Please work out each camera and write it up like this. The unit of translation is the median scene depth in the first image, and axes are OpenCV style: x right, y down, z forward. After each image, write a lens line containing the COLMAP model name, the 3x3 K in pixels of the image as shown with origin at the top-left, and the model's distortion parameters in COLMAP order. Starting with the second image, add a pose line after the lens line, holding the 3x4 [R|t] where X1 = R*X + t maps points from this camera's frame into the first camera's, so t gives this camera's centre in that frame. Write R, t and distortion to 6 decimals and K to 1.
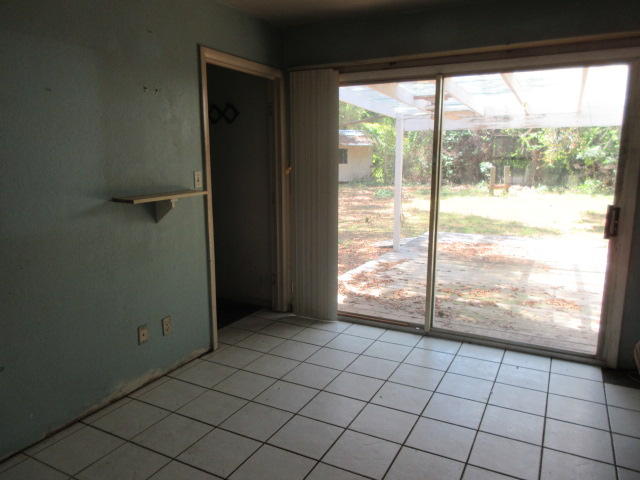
lens RADIAL K [[481.3, 0, 318.5], [0, 481.3, 241.6], [0, 0, 1]] dist [-0.009904, 0.017791]
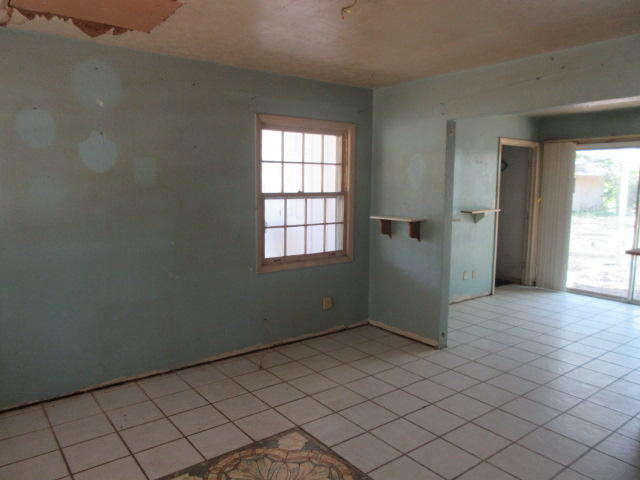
lens RADIAL K [[481.3, 0, 320.0], [0, 481.3, 238.4], [0, 0, 1]] dist [-0.009904, 0.017791]
pose [[0.911374, 0.057761, -0.407506, -0.068220], [-0.081471, 0.995830, -0.041056, 0.118479], [0.403435, 0.070618, 0.912279, -0.837472]]
